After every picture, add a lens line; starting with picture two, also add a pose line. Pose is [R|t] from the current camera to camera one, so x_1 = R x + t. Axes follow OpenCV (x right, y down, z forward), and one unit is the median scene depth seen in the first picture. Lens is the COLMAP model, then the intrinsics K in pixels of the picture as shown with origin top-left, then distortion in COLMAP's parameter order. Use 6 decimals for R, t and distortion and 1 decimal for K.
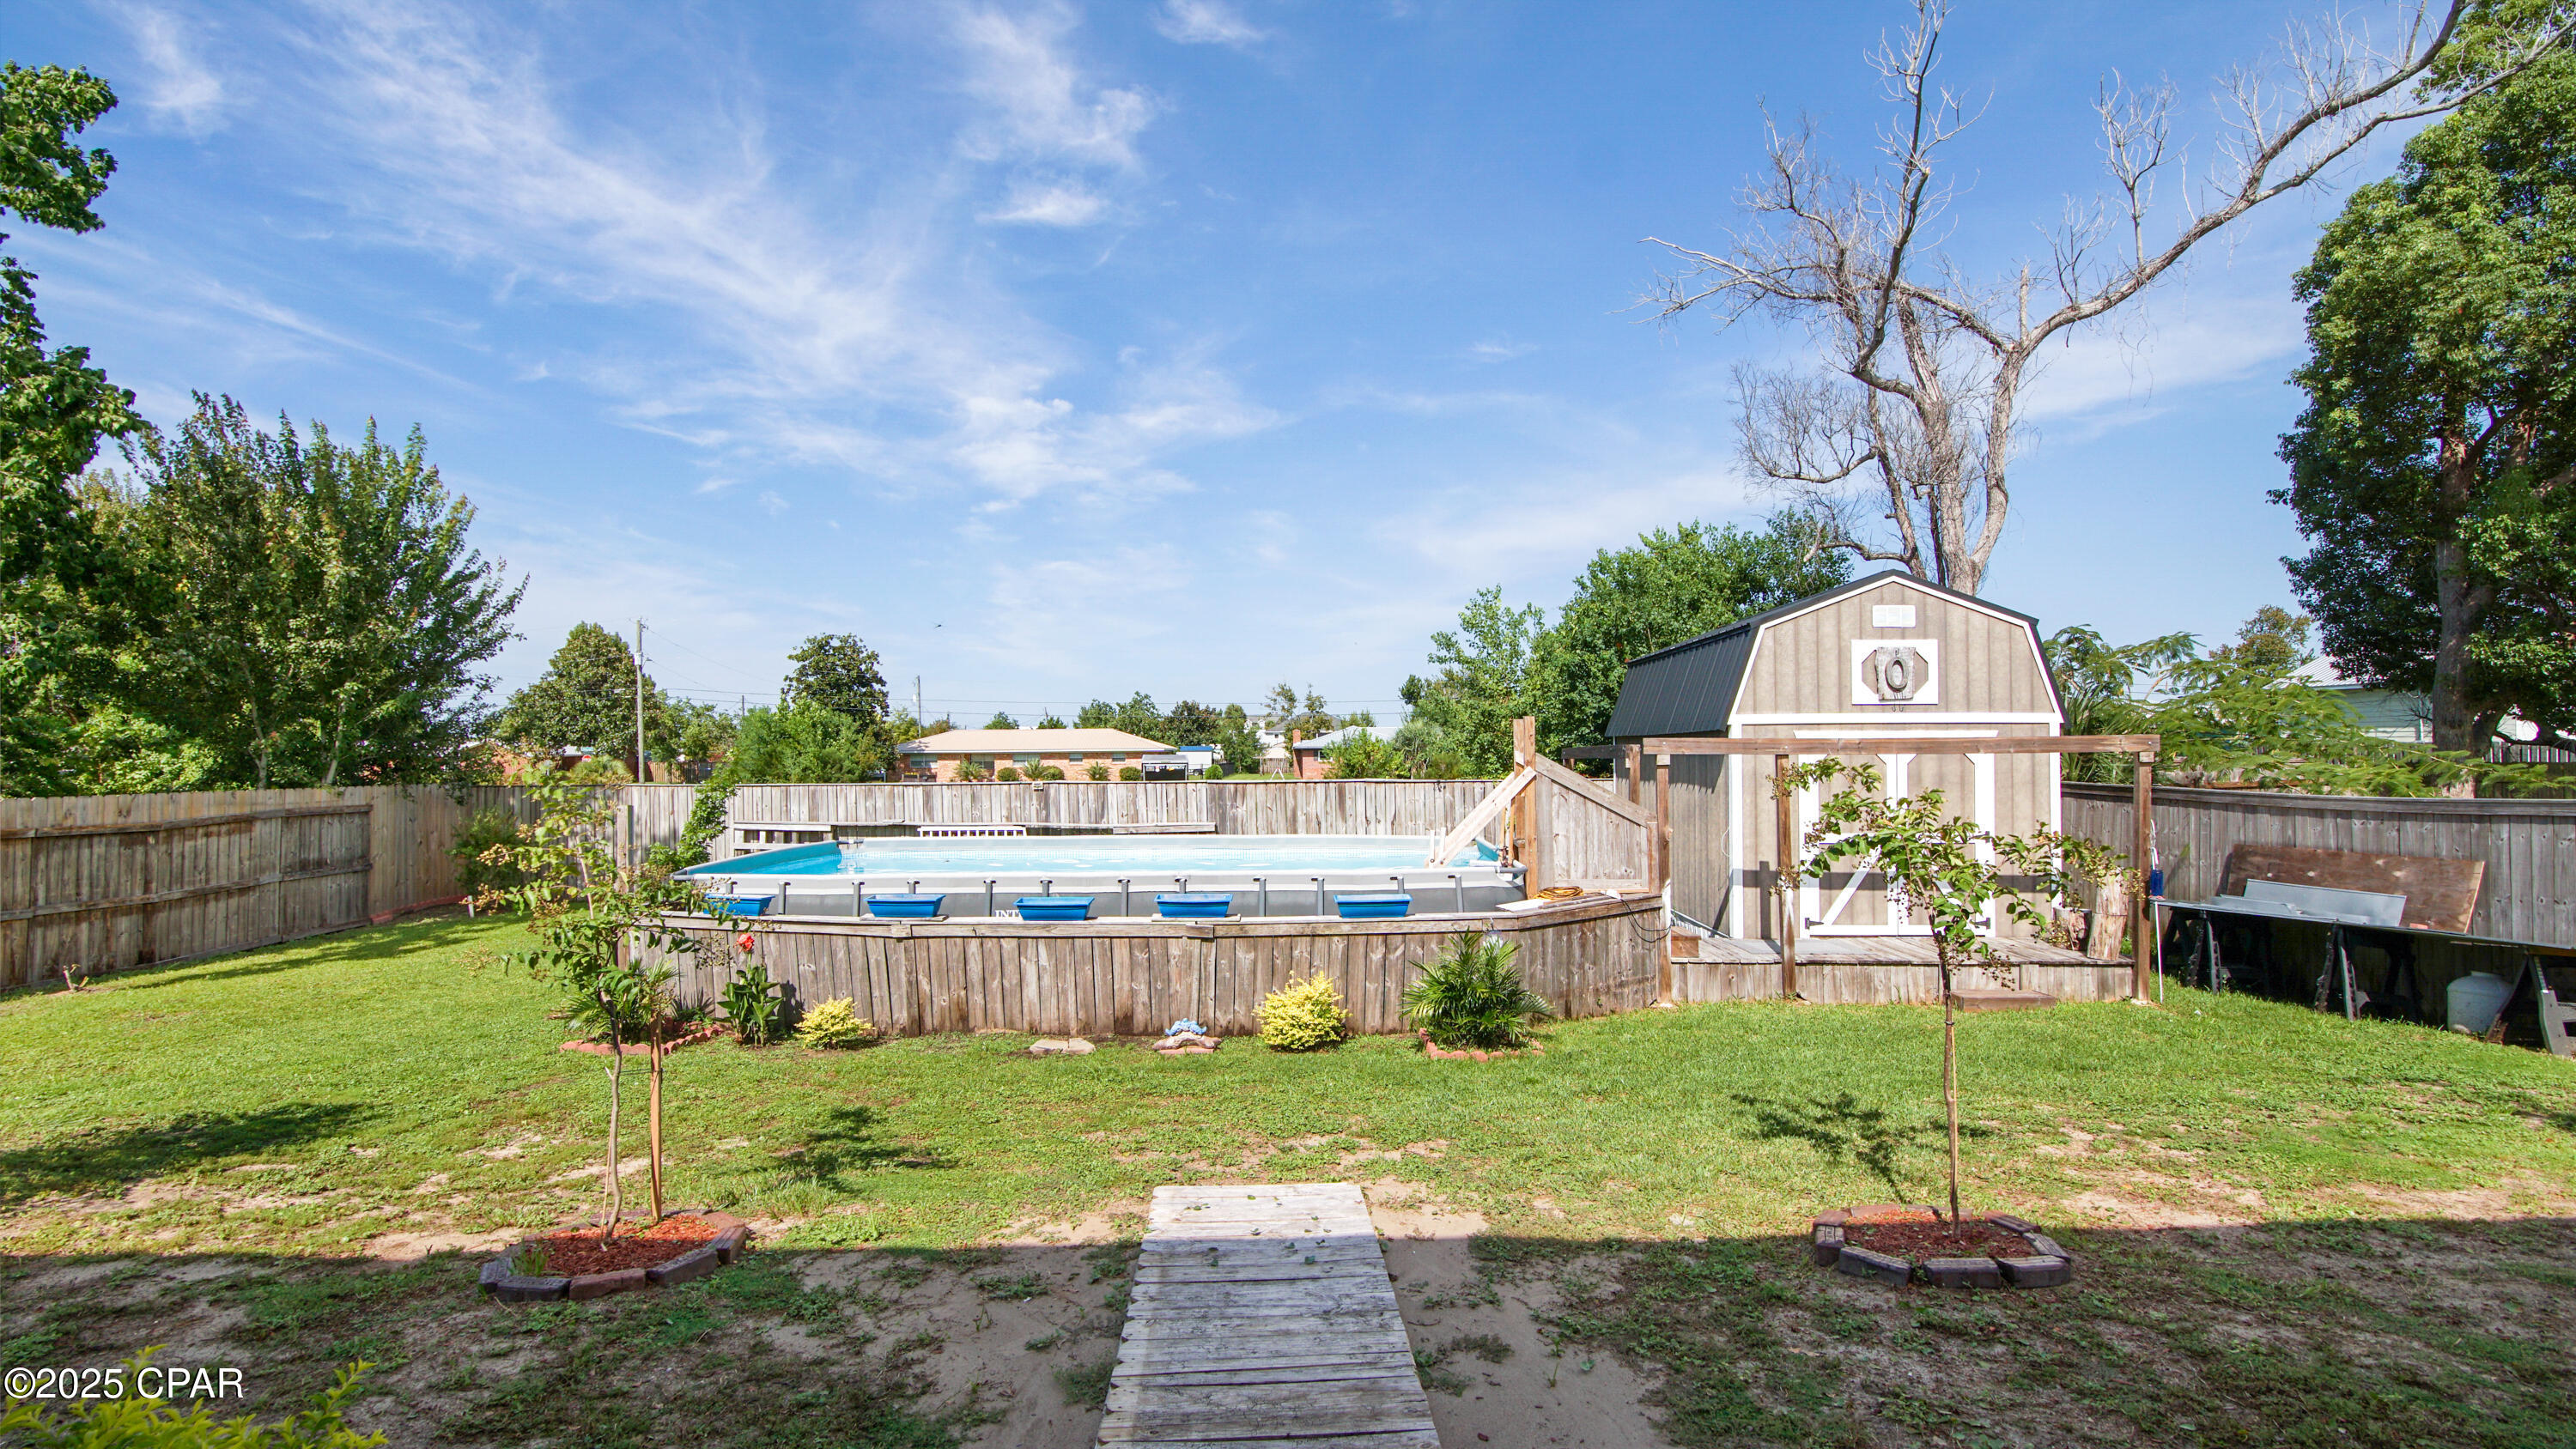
lens RADIAL K [[1161.5, 0, 1293.3], [0, 1161.5, 725.2], [0, 0, 1]] dist [-0.016145, 0.002144]
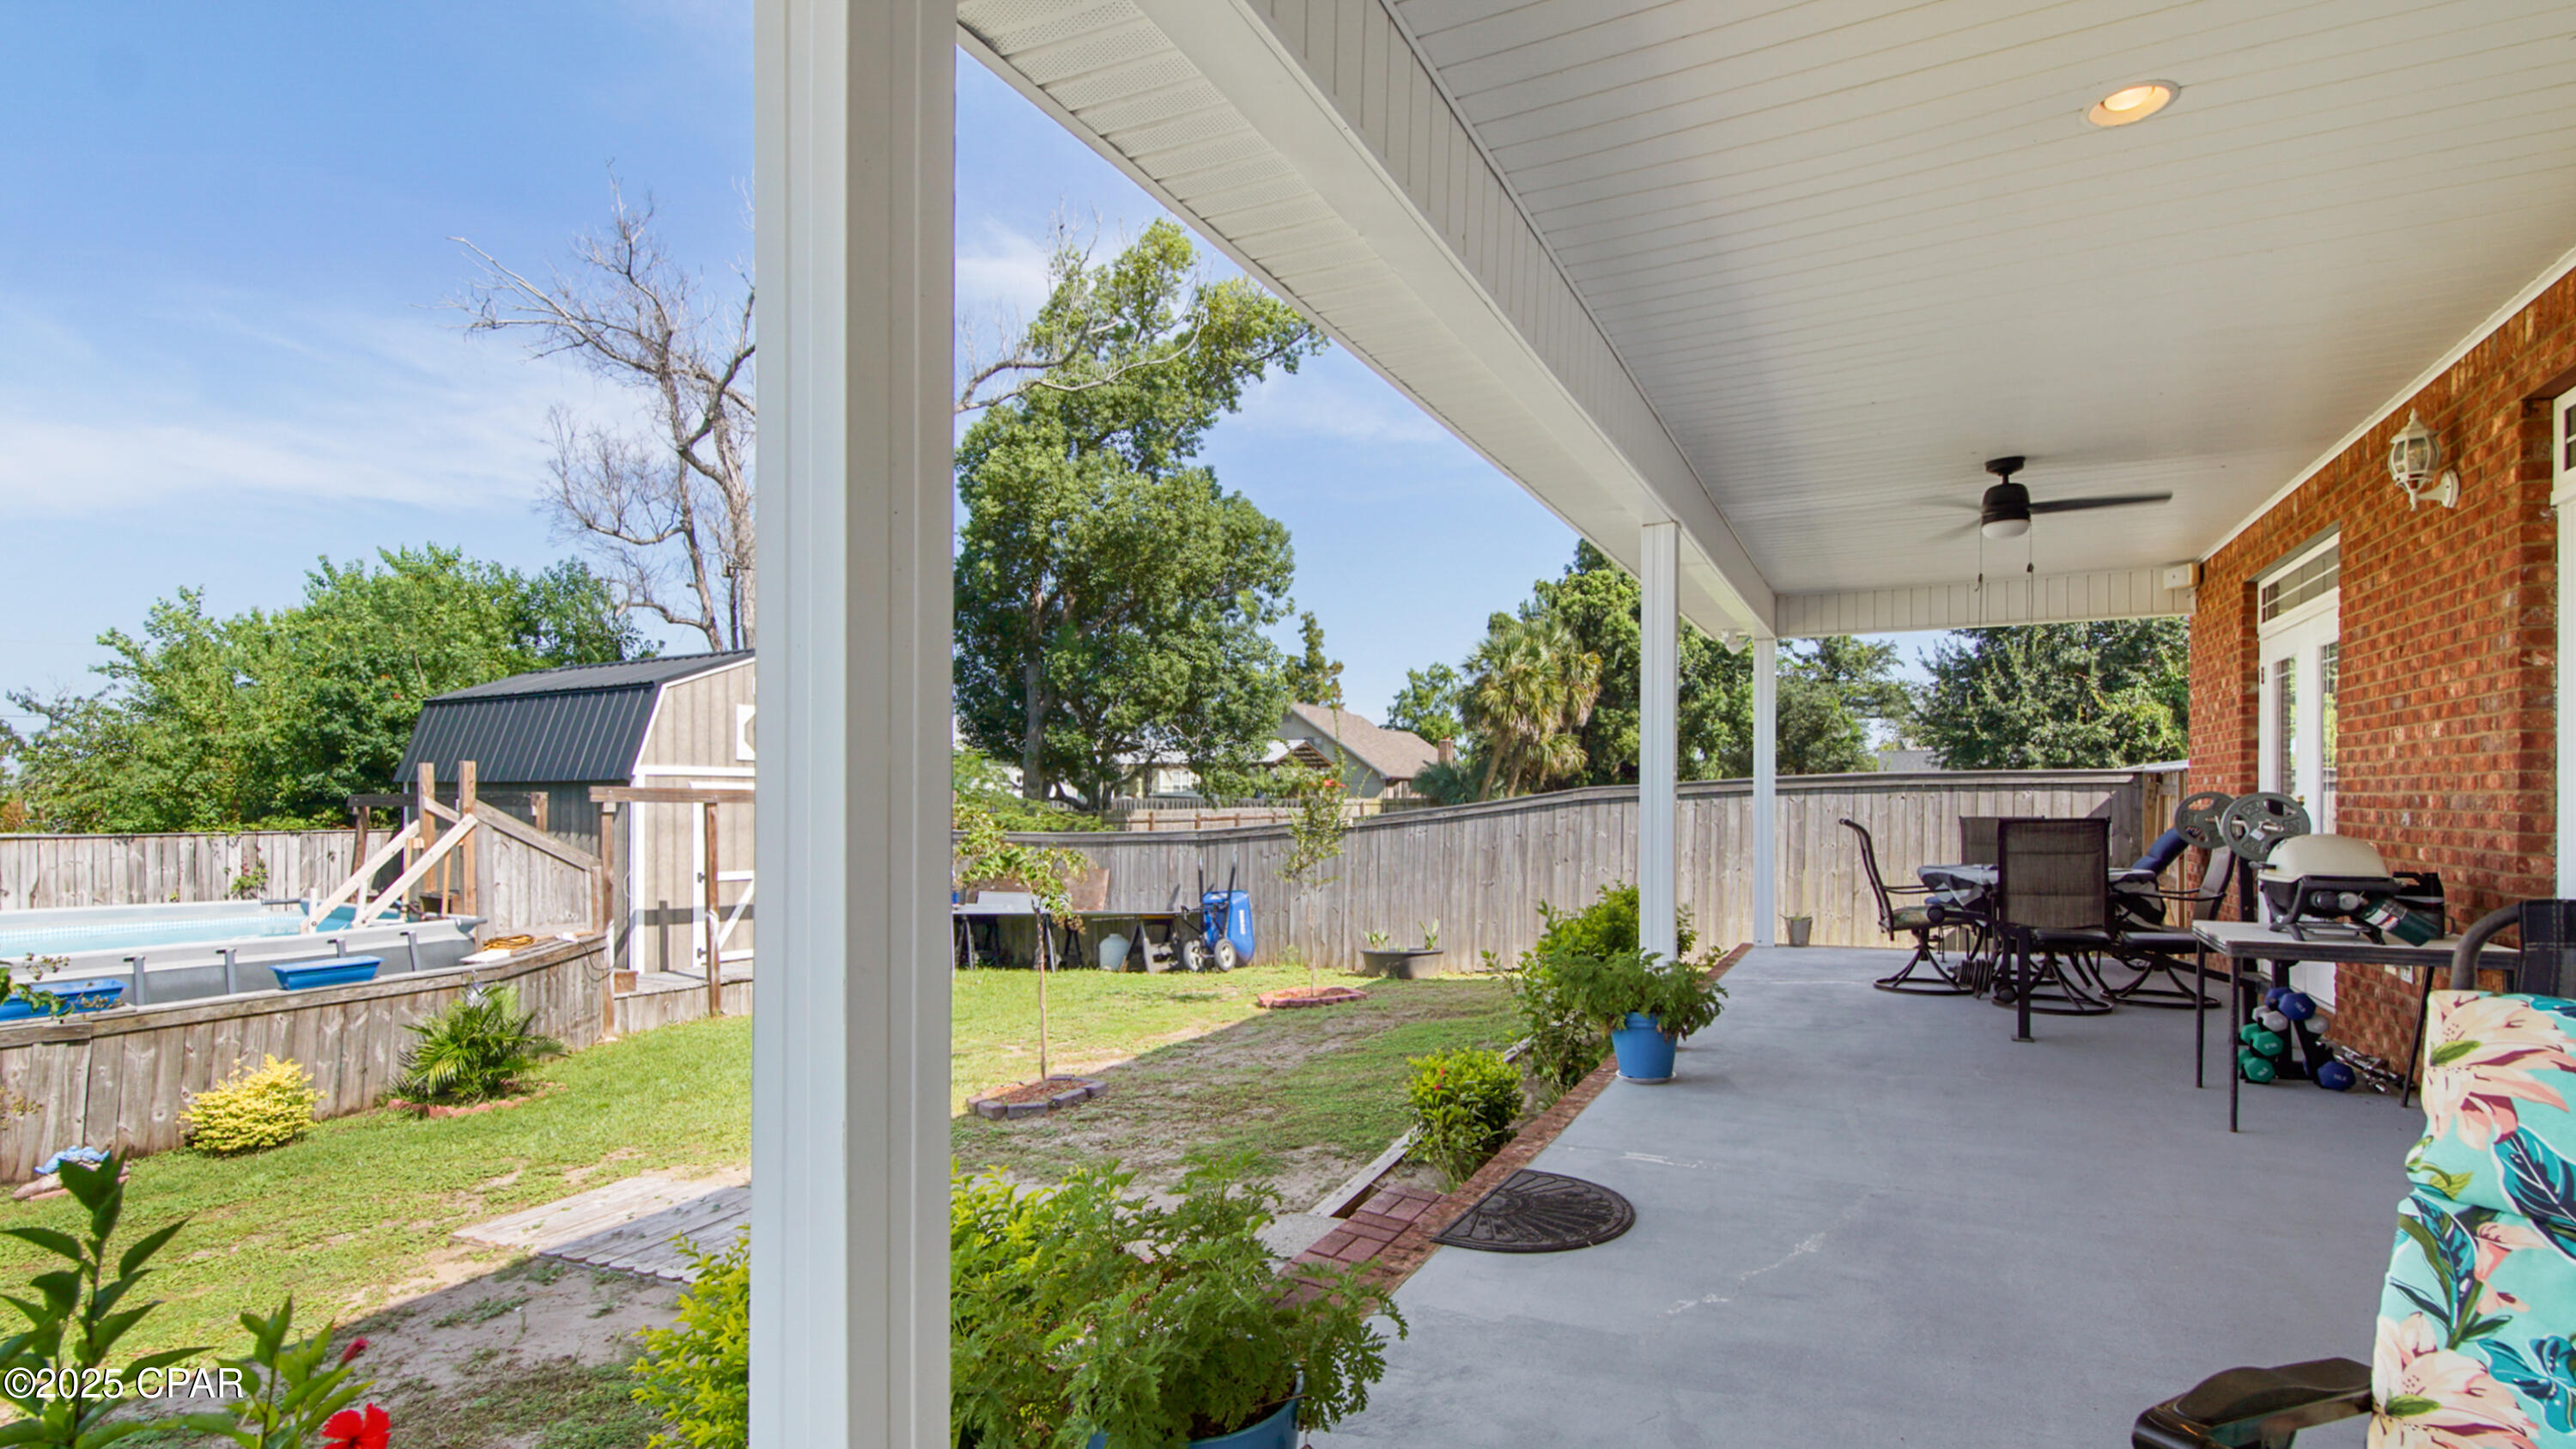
lens RADIAL K [[1161.8, 0, 1308.9], [0, 1161.8, 797.3], [0, 0, 1]] dist [-0.016145, 0.002144]
pose [[0.465662, 0.009864, 0.884908, -0.312752], [-0.026988, 0.999631, 0.003059, 0.000289], [-0.884551, -0.025306, 0.465756, -0.049900]]
